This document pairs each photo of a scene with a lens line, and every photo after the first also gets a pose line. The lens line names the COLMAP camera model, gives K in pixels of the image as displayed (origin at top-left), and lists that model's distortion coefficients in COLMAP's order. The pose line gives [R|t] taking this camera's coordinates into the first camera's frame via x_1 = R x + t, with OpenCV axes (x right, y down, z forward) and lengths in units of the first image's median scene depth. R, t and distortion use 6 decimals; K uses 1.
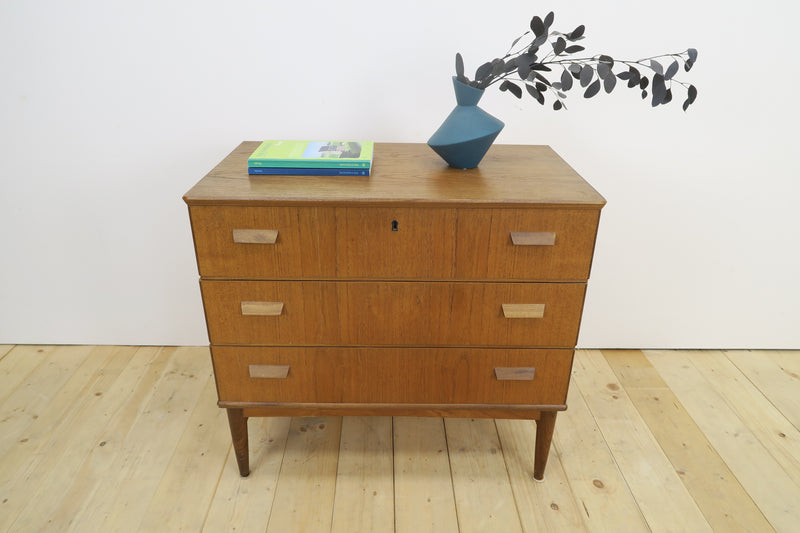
lens RADIAL K [[549.4, 0, 403.8], [0, 549.4, 268.1], [0, 0, 1]] dist [-0.026192, 0.004481]
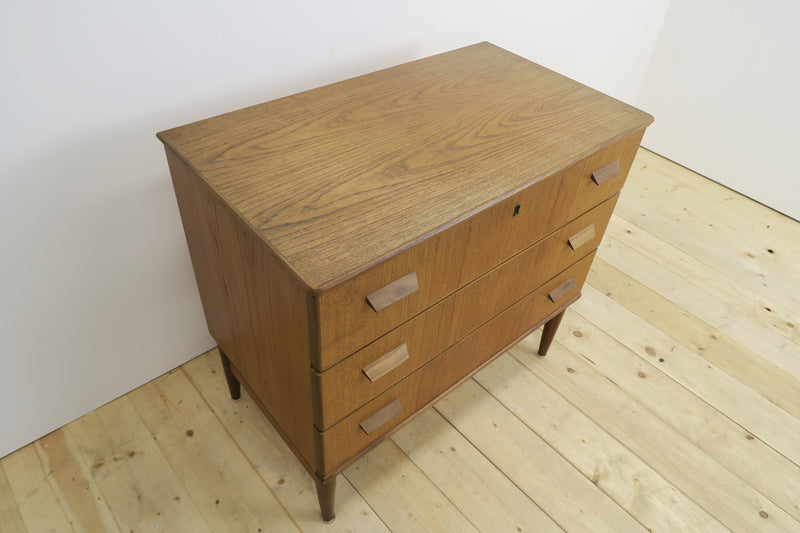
lens RADIAL K [[549.4, 0, 402.5], [0, 549.4, 266.2], [0, 0, 1]] dist [-0.026192, 0.004481]
pose [[0.760052, -0.408625, 0.505318, -0.501124], [0.225606, 0.895128, 0.384510, -0.297823], [-0.609445, -0.178245, 0.772532, 0.350385]]
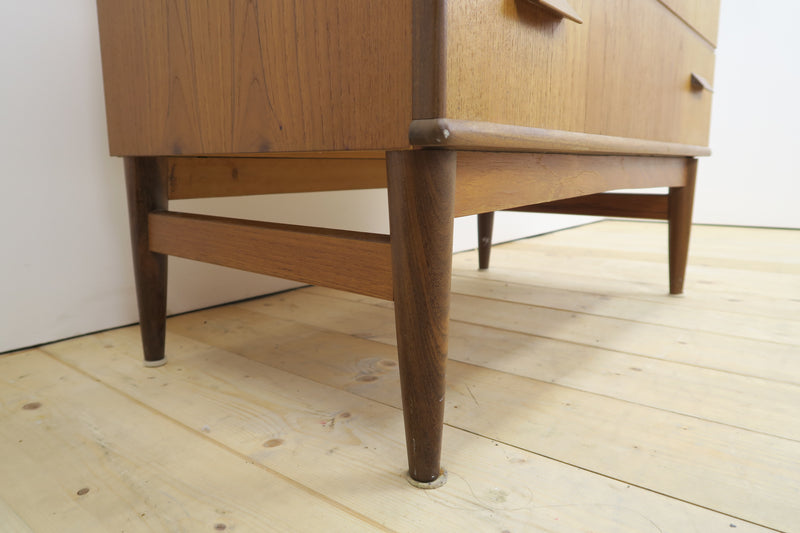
lens RADIAL K [[549.4, 0, 403.4], [0, 549.4, 265.7], [0, 0, 1]] dist [-0.026192, 0.004481]
pose [[0.633671, -0.157387, 0.757424, -0.530493], [0.346746, 0.933011, -0.096220, 0.311716], [-0.691541, 0.323606, 0.645795, 0.823288]]
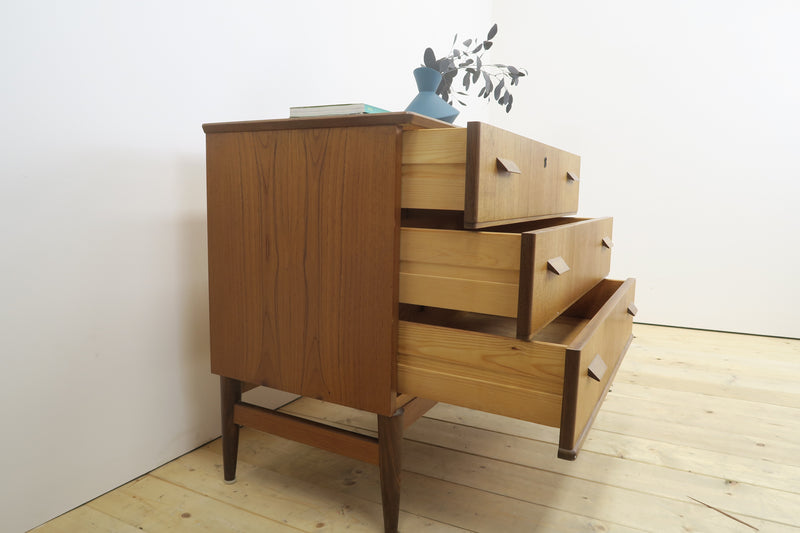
lens RADIAL K [[549.4, 0, 402.4], [0, 549.4, 268.5], [0, 0, 1]] dist [-0.026192, 0.004481]
pose [[0.478946, -0.124438, 0.868980, -0.911559], [0.371758, 0.925505, -0.072365, 0.115598], [-0.795240, 0.357709, 0.489528, 0.538485]]
